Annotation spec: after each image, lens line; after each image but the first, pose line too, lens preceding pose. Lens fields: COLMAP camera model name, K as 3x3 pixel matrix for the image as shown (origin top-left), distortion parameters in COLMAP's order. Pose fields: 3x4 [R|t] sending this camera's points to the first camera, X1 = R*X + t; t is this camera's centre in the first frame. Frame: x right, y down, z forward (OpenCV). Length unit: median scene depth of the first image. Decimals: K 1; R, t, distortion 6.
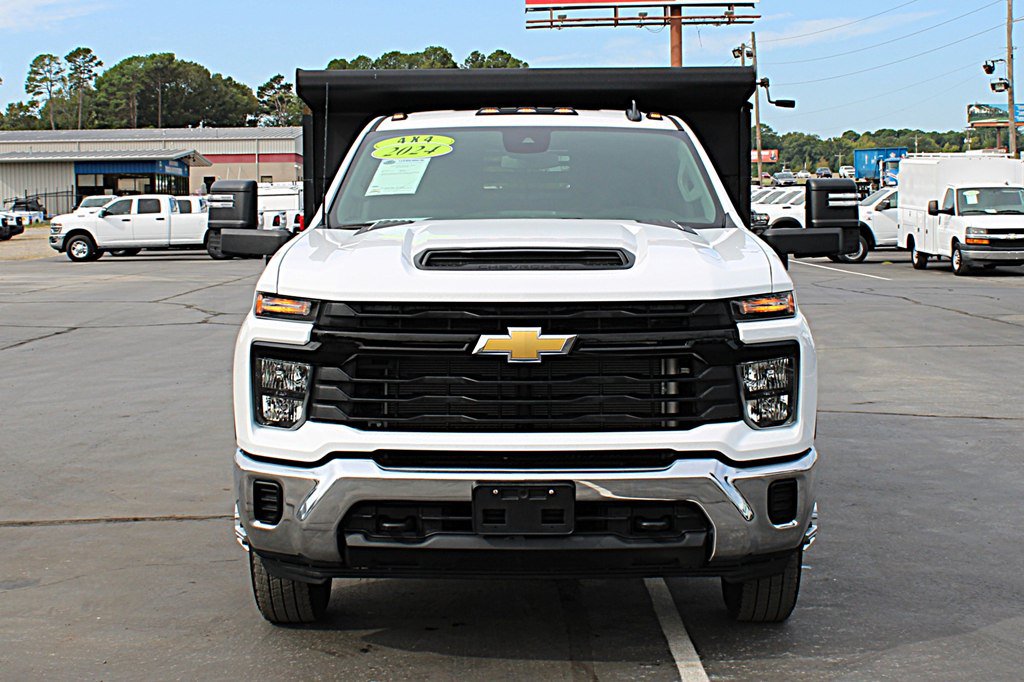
lens RADIAL K [[1805.8, 0, 511.9], [0, 1805.8, 309.1], [0, 0, 1]] dist [-0.123297, 0.133984]
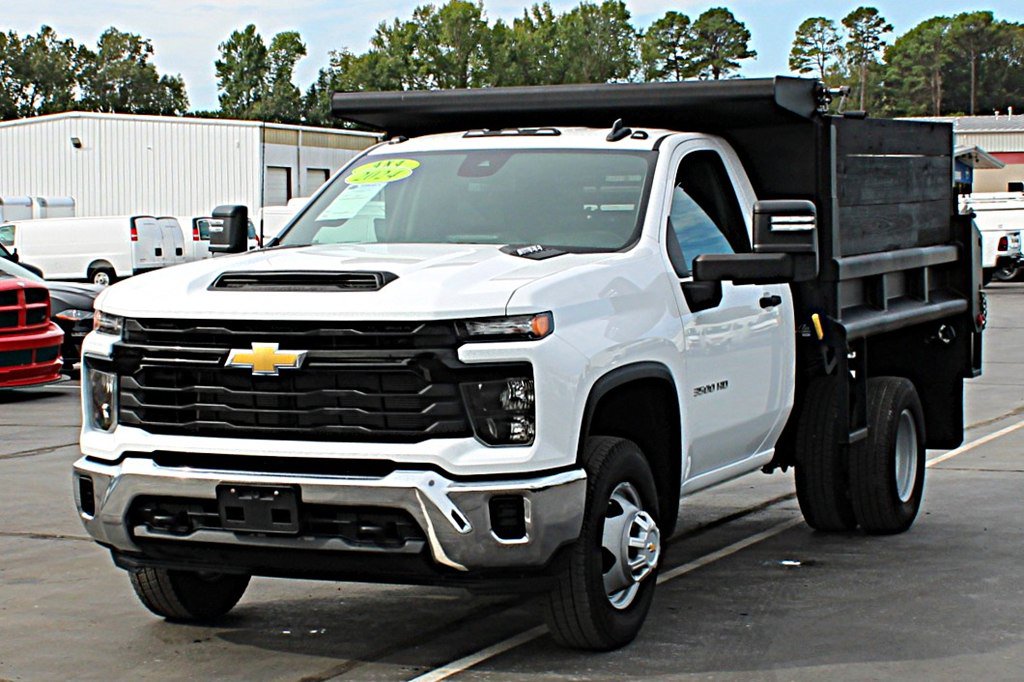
lens RADIAL K [[2643.8, 0, 512.0], [0, 2643.8, 341.0], [0, 0, 1]] dist [-0.177498, 0.171457]
pose [[0.908033, 0.017261, -0.418542, 0.581696], [-0.022101, 0.999733, -0.006718, 0.011736], [0.418314, 0.015351, 0.908173, -0.281856]]
